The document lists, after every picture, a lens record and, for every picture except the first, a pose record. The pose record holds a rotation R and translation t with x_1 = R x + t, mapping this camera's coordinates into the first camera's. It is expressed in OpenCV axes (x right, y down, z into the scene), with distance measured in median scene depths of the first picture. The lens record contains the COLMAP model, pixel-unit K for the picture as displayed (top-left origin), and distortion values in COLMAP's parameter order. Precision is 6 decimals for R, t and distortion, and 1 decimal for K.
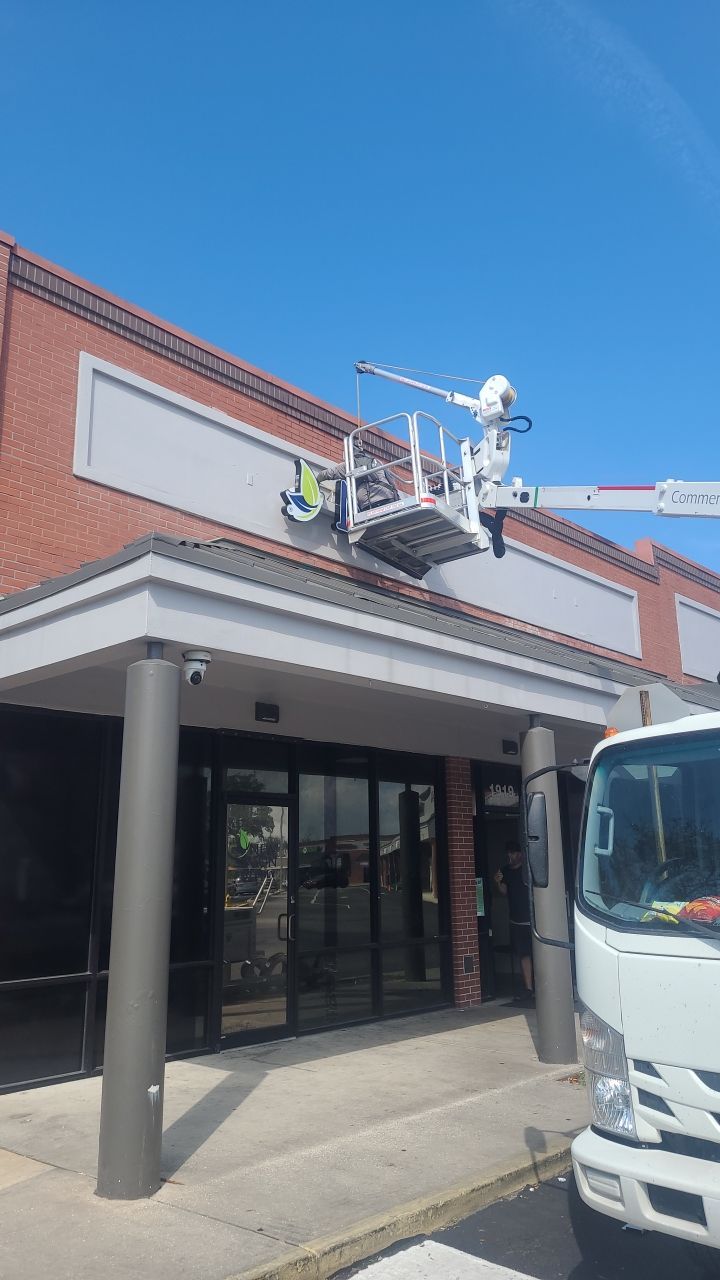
lens RADIAL K [[969.0, 0, 384.3], [0, 969.0, 613.8], [0, 0, 1]] dist [0.026770, 0.016833]
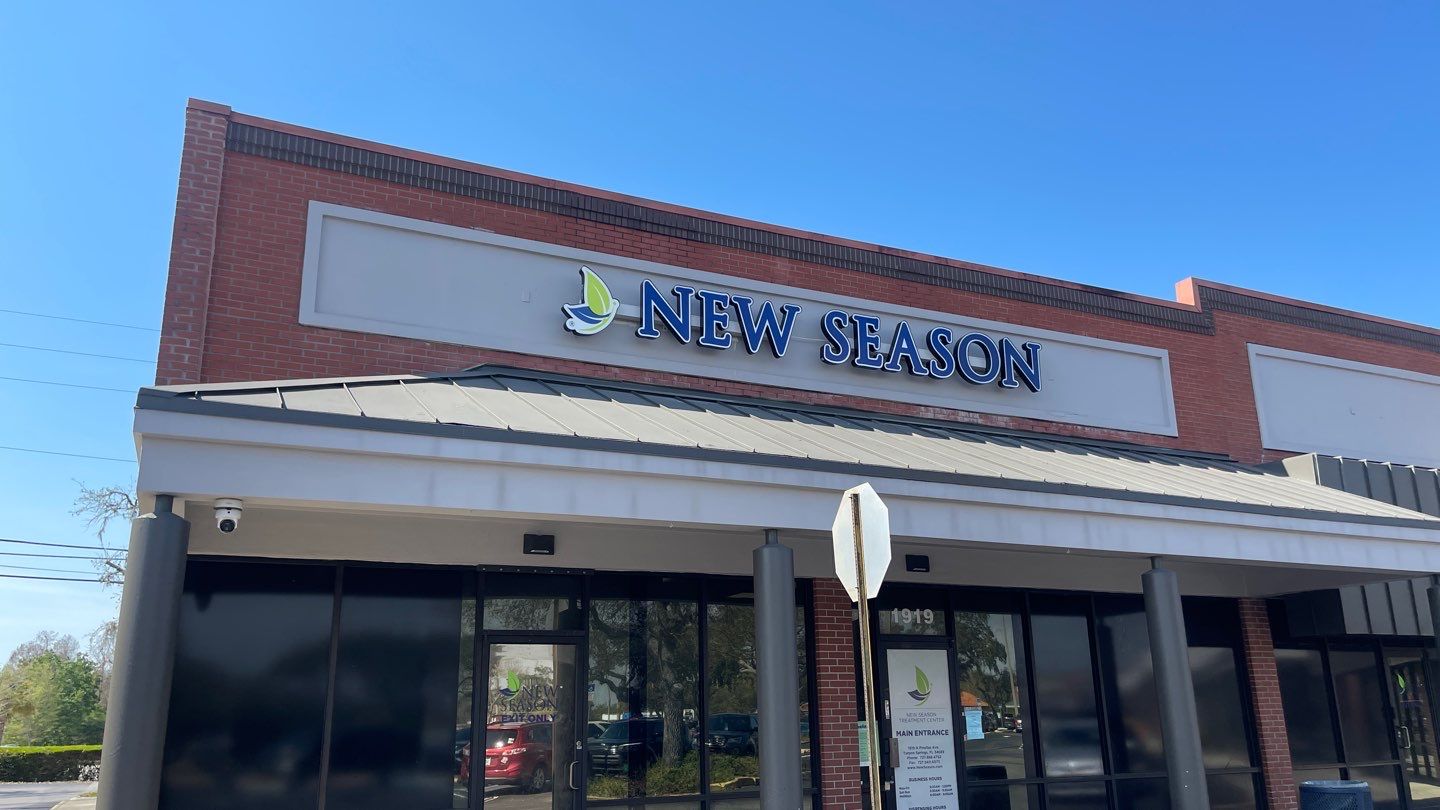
lens RADIAL K [[1102.1, 0, 732.4], [0, 1102.1, 410.2], [0, 0, 1]] dist [0.040165, -0.040079]
pose [[0.924156, -0.103672, -0.367679, 0.426012], [0.102126, 0.994489, -0.023717, 0.016027], [0.368111, -0.015632, 0.929650, 0.075690]]
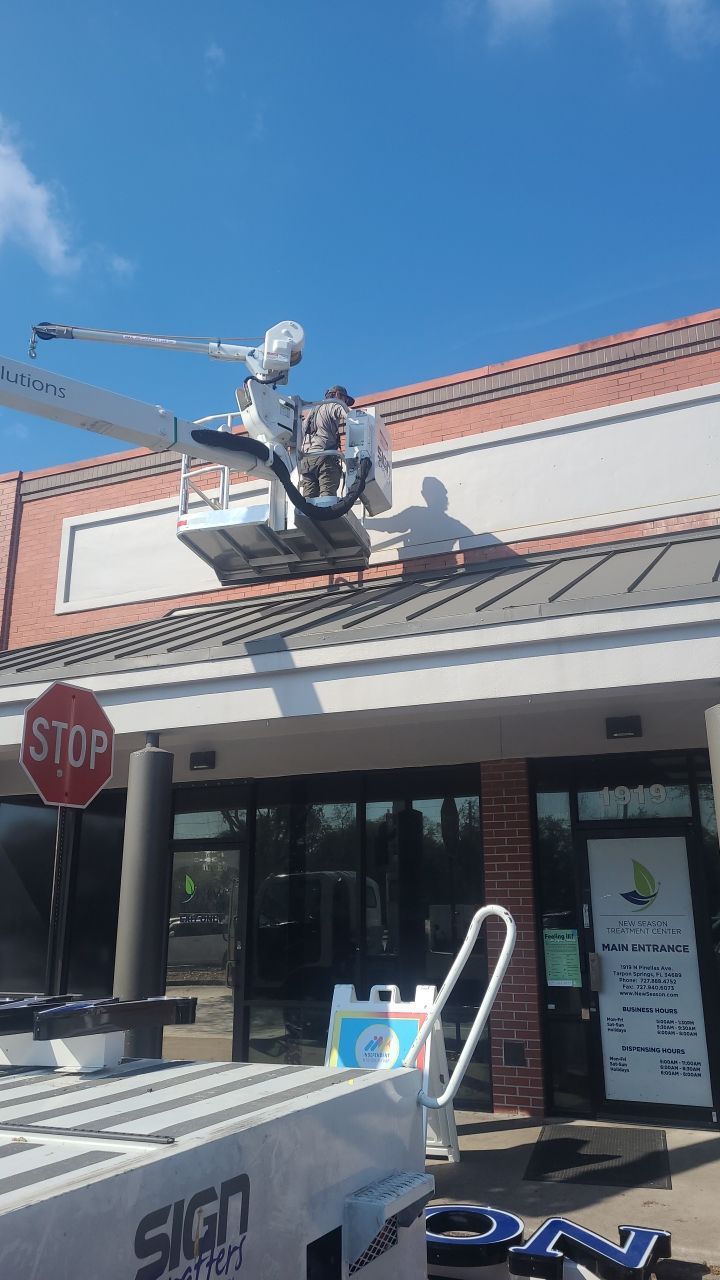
lens RADIAL K [[969.0, 0, 370.7], [0, 969.0, 630.3], [0, 0, 1]] dist [0.026770, 0.016833]
pose [[0.281568, -0.245416, -0.927626, 0.861183], [0.248796, 0.952350, -0.176439, 0.183503], [0.926725, -0.181110, 0.329210, 0.795716]]
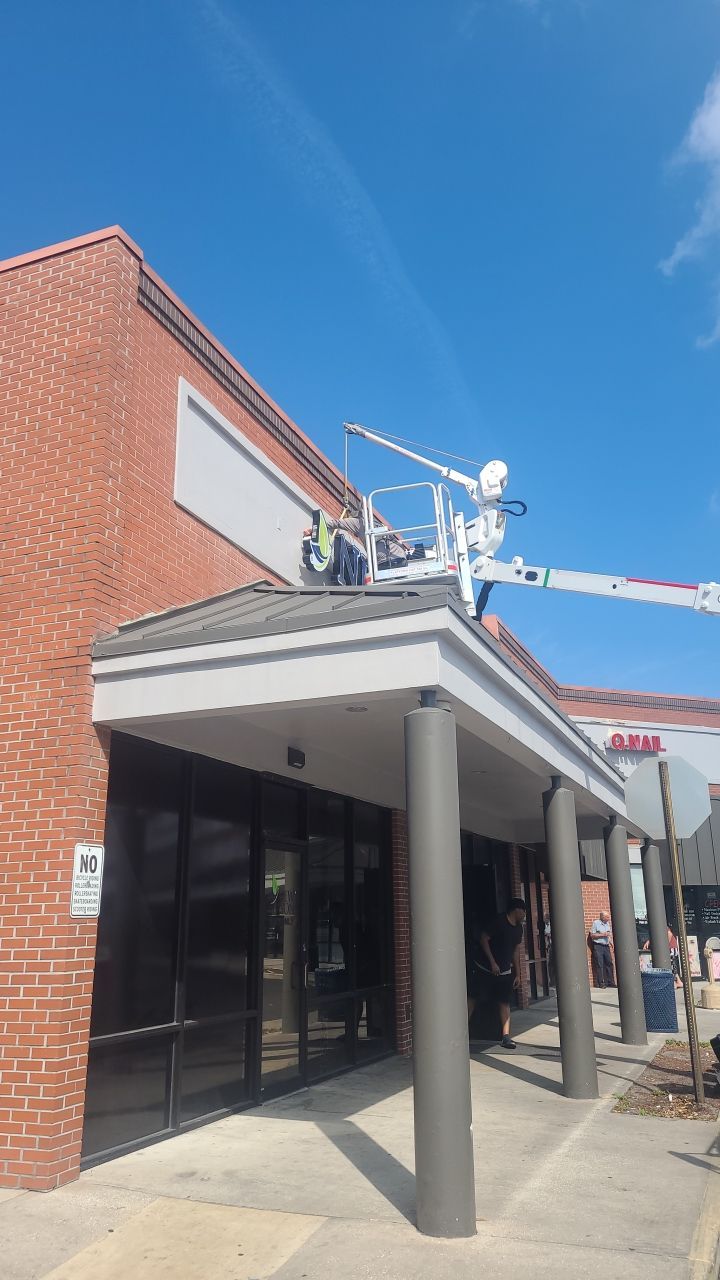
lens RADIAL K [[969.0, 0, 373.3], [0, 969.0, 615.9], [0, 0, 1]] dist [0.026770, 0.016833]
pose [[0.940089, 0.109508, 0.322862, -0.359702], [-0.093302, 0.993494, -0.065303, 0.012885], [-0.327913, 0.031267, 0.944190, 0.019251]]
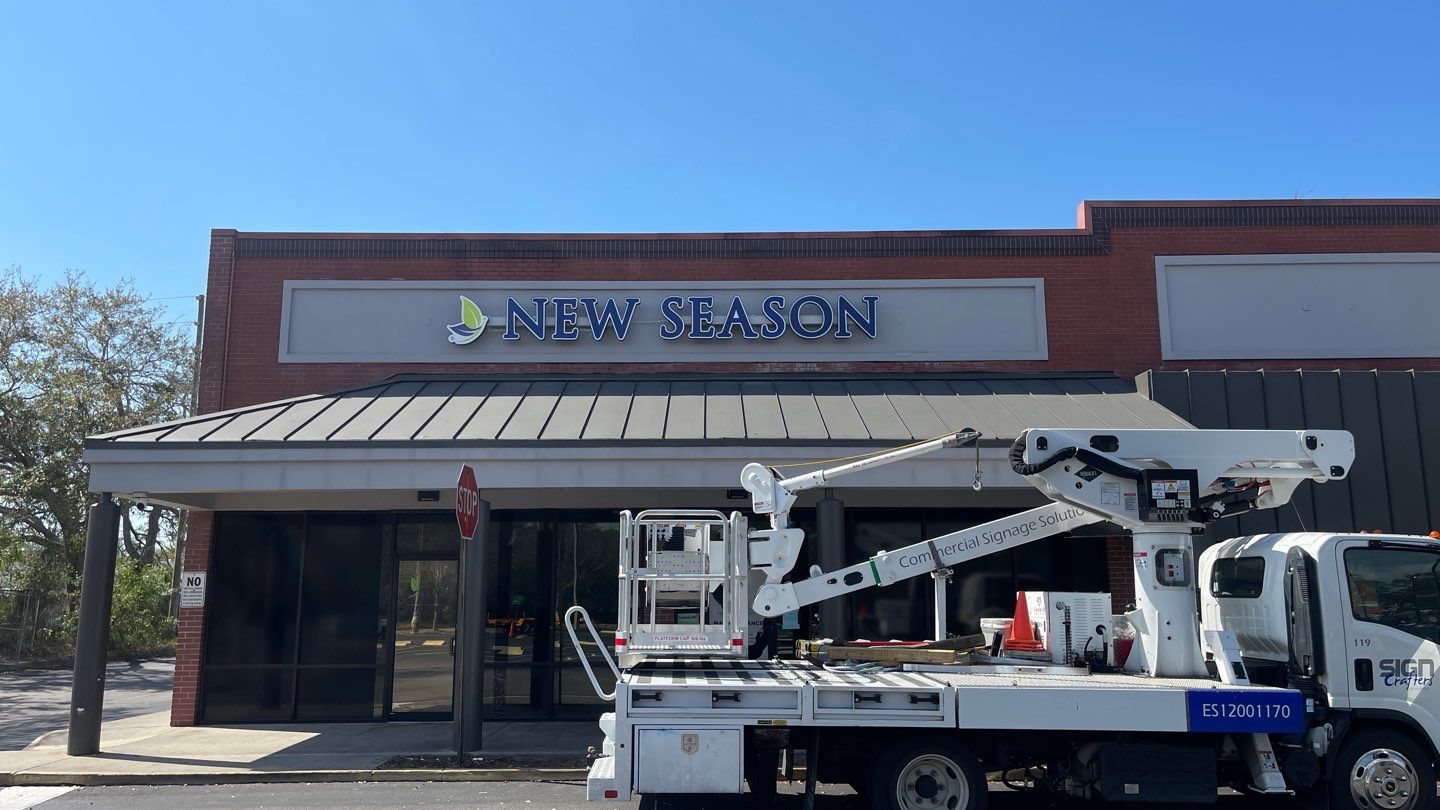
lens RADIAL K [[1102.1, 0, 715.4], [0, 1102.1, 407.4], [0, 0, 1]] dist [0.040165, -0.040079]
pose [[0.656926, -0.116970, -0.744826, 1.256618], [0.186758, 0.982350, 0.010447, 0.037150], [0.730458, -0.145965, 0.667177, 0.243896]]
